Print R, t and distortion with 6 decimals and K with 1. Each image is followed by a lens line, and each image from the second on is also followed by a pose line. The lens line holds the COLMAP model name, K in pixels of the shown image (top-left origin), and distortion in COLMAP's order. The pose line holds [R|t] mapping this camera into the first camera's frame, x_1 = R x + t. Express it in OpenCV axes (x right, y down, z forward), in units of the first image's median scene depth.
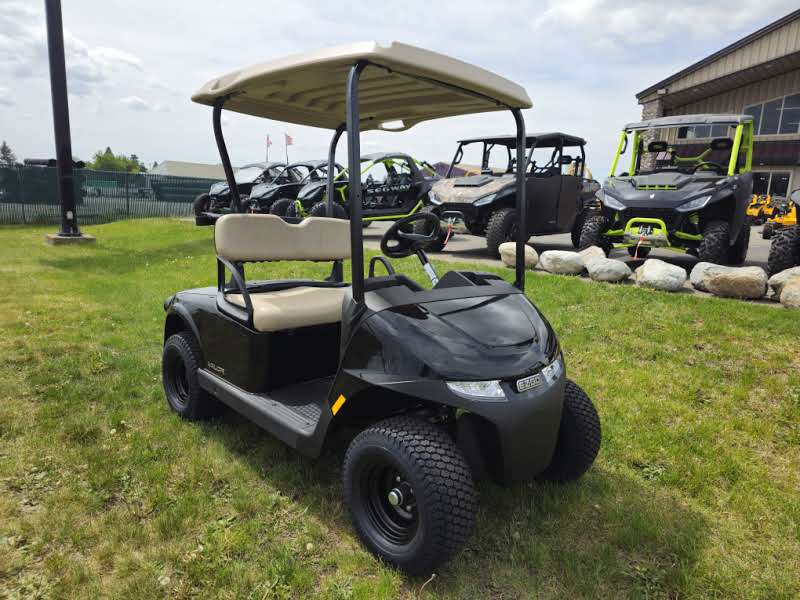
lens RADIAL K [[529.0, 0, 400.0], [0, 529.0, 300.0], [0, 0, 1]] dist [0.003260, -0.002514]
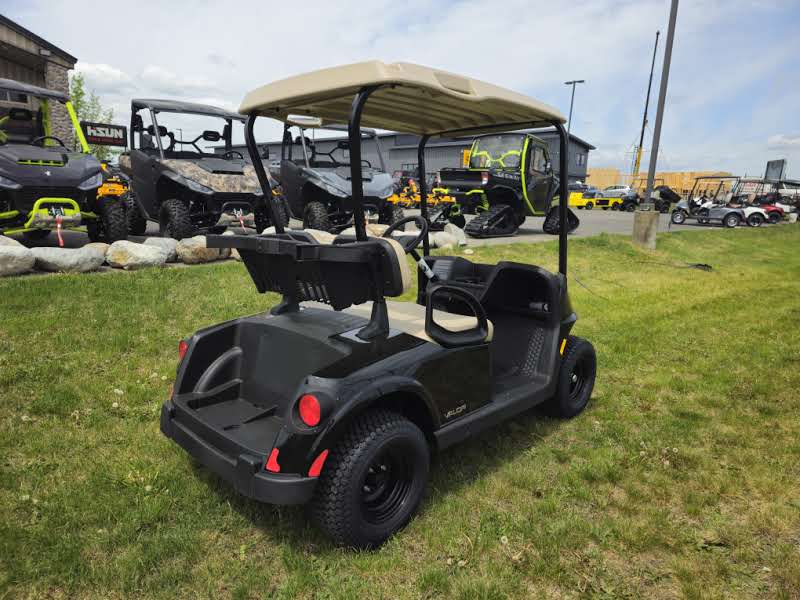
lens RADIAL K [[529.0, 0, 400.0], [0, 529.0, 300.0], [0, 0, 1]] dist [0.003260, -0.002514]
pose [[-0.030961, -0.226440, 0.973533, -0.471015], [0.146775, 0.962411, 0.228520, -0.106020], [-0.988685, 0.149965, 0.003439, 0.435611]]
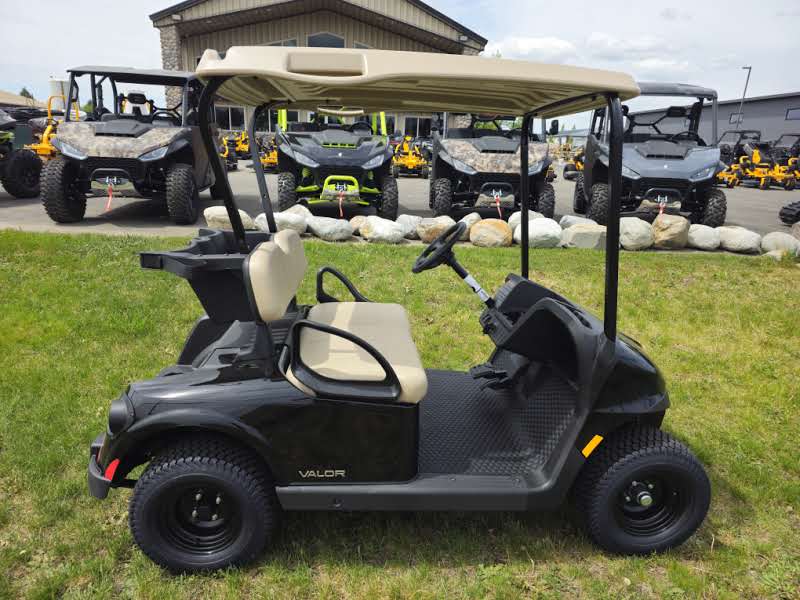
lens RADIAL K [[522.3, 0, 400.0], [0, 522.3, 300.0], [0, 0, 1]] dist [0.080798, -0.086888]
pose [[0.644798, -0.217707, 0.732694, -0.303435], [0.120668, 0.975552, 0.183676, -0.087893], [-0.754768, -0.030021, 0.655304, 0.187787]]
